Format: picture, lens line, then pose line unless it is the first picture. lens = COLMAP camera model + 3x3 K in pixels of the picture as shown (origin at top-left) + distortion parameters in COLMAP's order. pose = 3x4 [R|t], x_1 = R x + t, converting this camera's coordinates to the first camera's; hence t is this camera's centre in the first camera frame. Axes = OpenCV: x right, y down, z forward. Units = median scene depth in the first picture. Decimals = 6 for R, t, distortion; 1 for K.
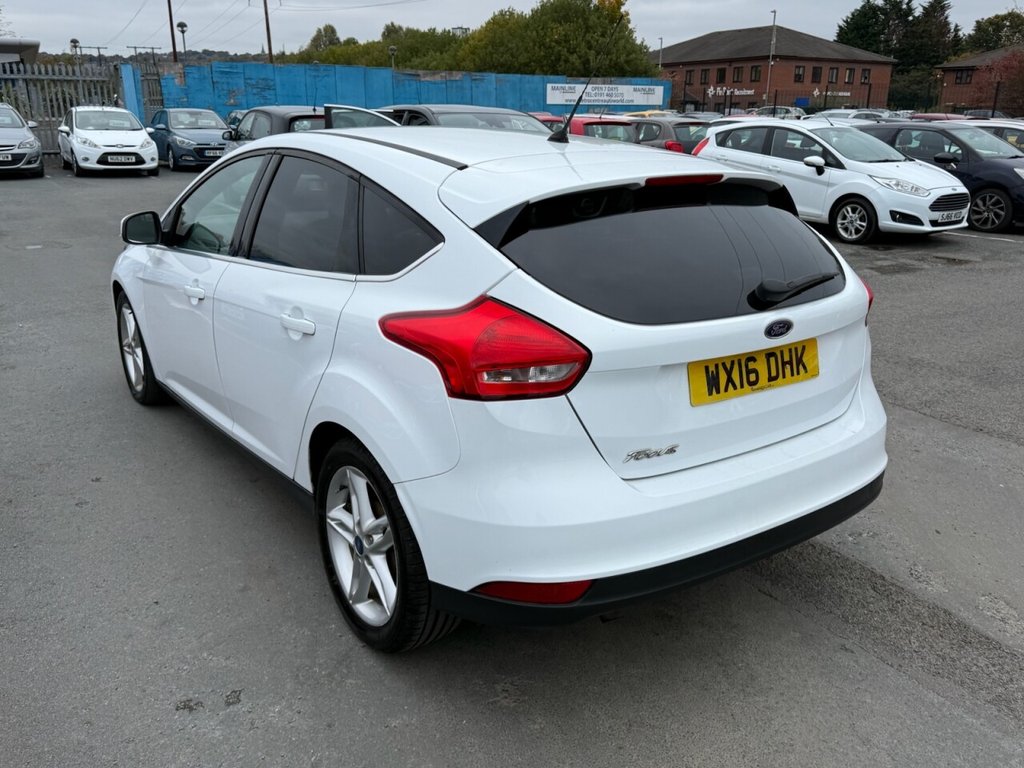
lens RADIAL K [[839.6, 0, 506.8], [0, 839.6, 386.4], [0, 0, 1]] dist [0.044238, -0.059971]
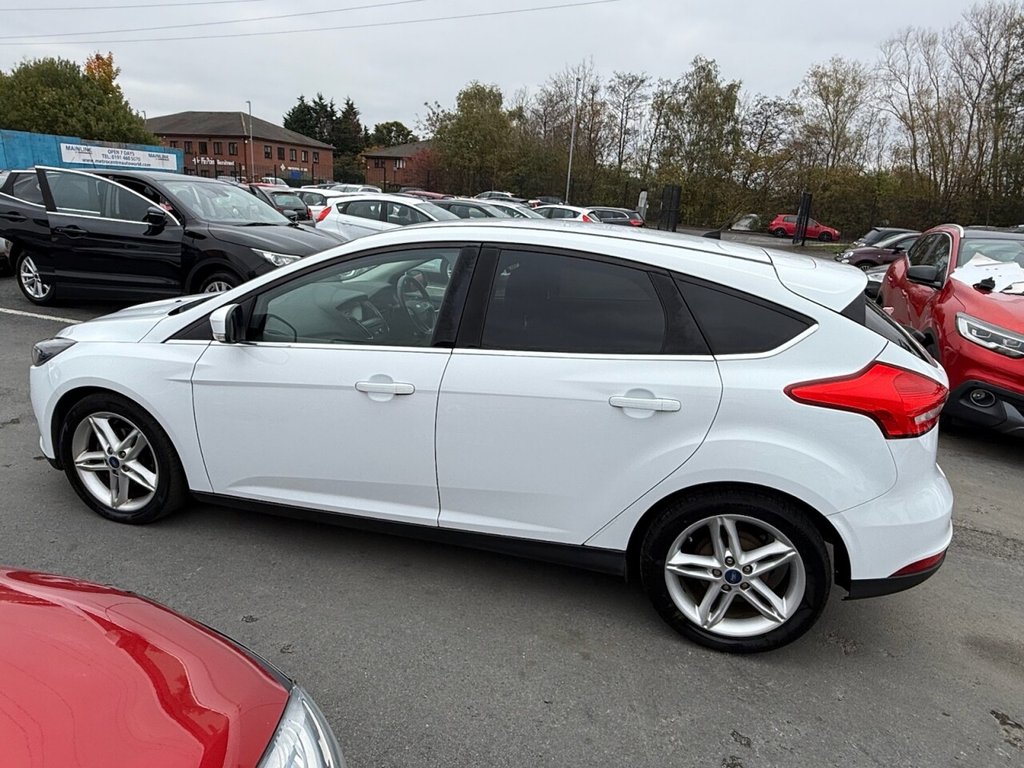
lens RADIAL K [[641.5, 0, 506.1], [0, 641.5, 384.5], [0, 0, 1]] dist [0.004638, -0.003879]
pose [[0.775183, -0.141983, 0.615574, -0.812725], [0.145663, 0.988332, 0.044529, -0.146304], [-0.614714, 0.055148, 0.786820, 0.387470]]
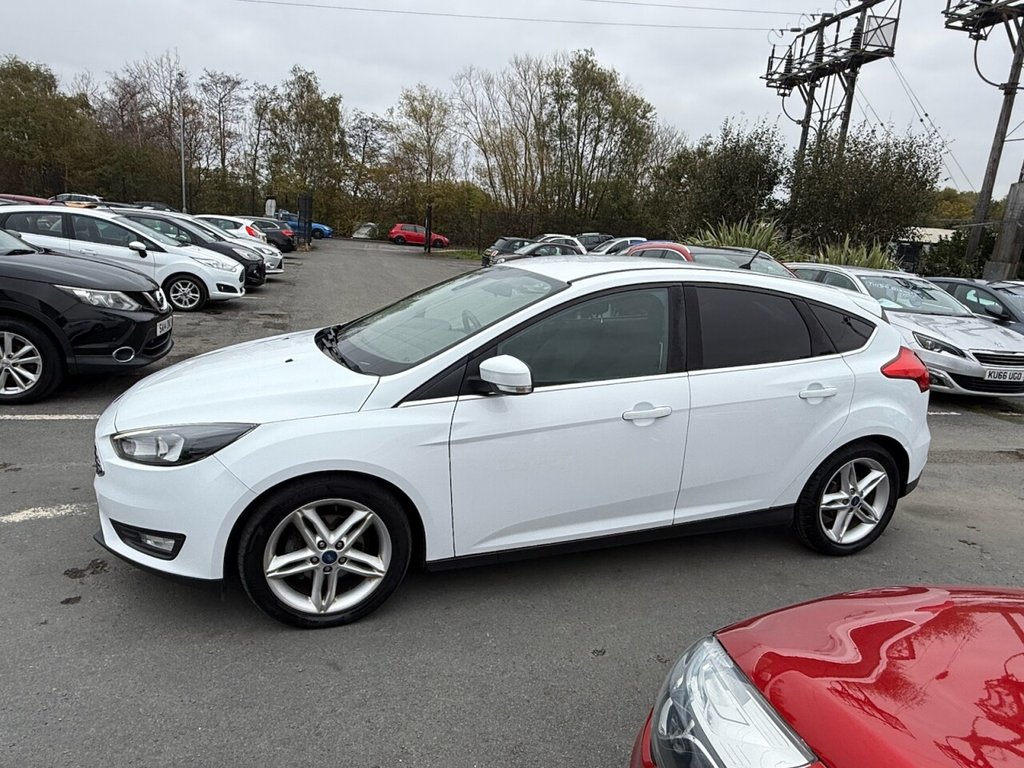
lens RADIAL K [[642.9, 0, 505.6], [0, 642.9, 385.0], [0, 0, 1]] dist [-0.004240, 0.002845]
pose [[0.275933, -0.214545, 0.936927, -1.359953], [0.232345, 0.960751, 0.151573, -0.361150], [-0.932672, 0.175866, 0.314951, 1.032057]]
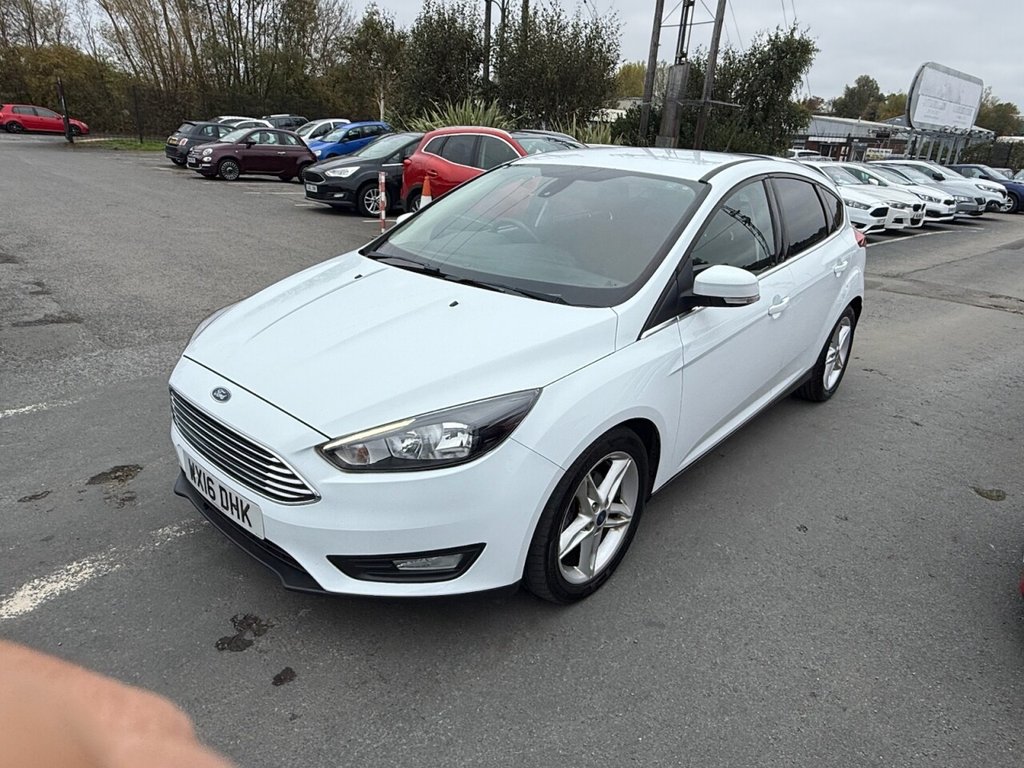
lens RADIAL K [[642.9, 0, 507.9], [0, 642.9, 381.9], [0, 0, 1]] dist [-0.004240, 0.002845]
pose [[-0.217336, -0.371781, 0.902521, -1.277174], [0.248786, 0.872986, 0.419525, -0.548473], [-0.943859, 0.315713, -0.097237, 1.672677]]
